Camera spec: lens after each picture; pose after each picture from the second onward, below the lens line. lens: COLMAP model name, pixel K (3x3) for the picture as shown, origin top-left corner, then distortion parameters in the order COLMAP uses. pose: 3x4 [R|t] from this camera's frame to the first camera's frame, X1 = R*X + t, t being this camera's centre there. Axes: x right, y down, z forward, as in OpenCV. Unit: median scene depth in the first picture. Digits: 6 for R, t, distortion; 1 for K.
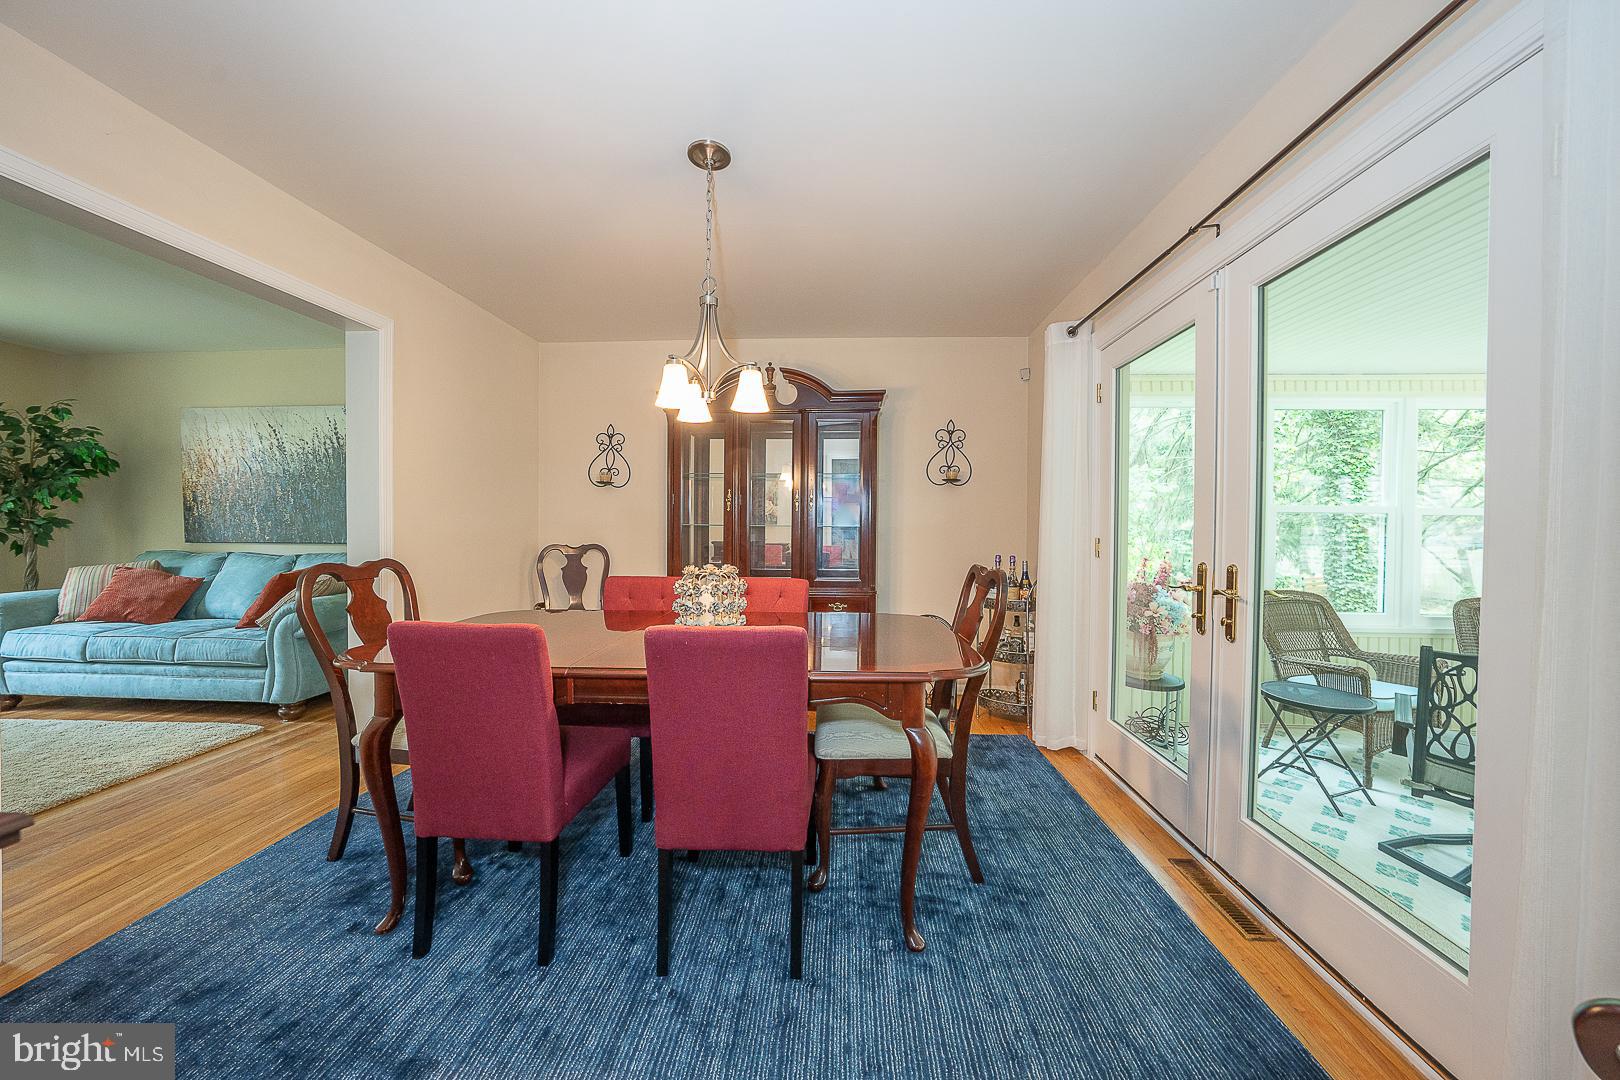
lens RADIAL K [[556.3, 0, 816.7], [0, 556.3, 534.2], [0, 0, 1]] dist [-0.001437, 0.000733]
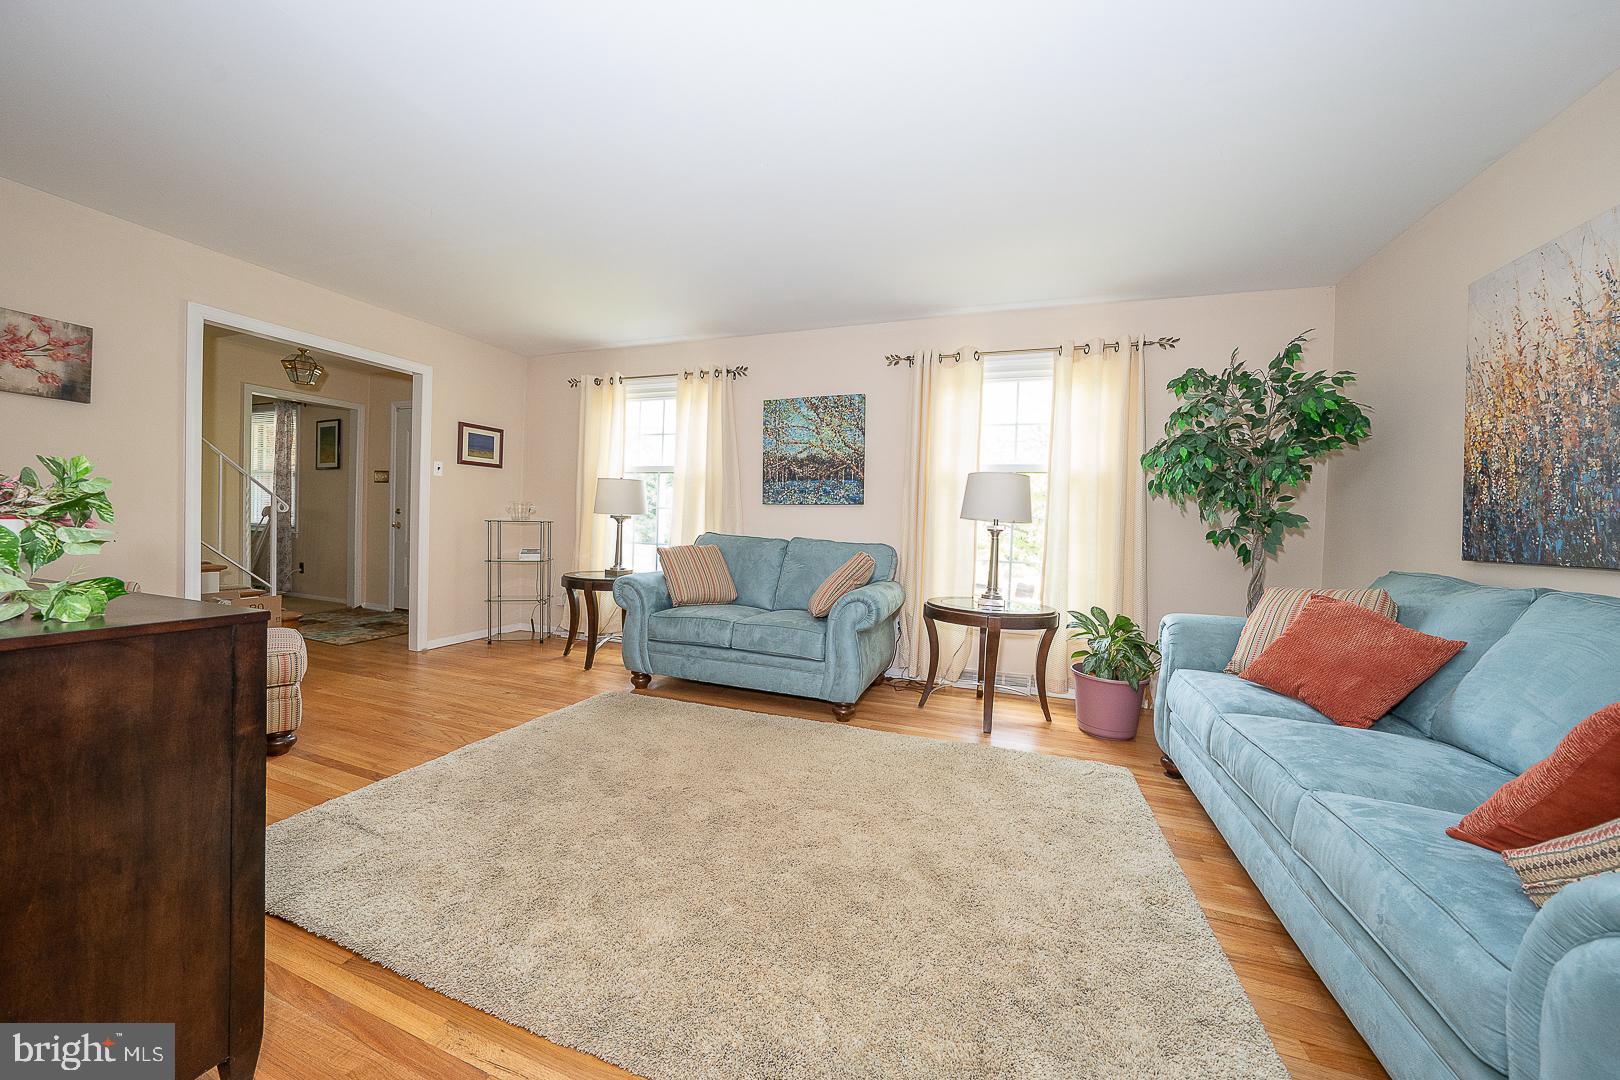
lens RADIAL K [[556.3, 0, 806.3], [0, 556.3, 533.7], [0, 0, 1]] dist [-0.001437, 0.000733]
pose [[-0.280053, 0.007797, -0.959953, -0.541438], [-0.051134, 0.998426, 0.023027, 0.010391], [0.958622, 0.055535, -0.279214, 0.620331]]
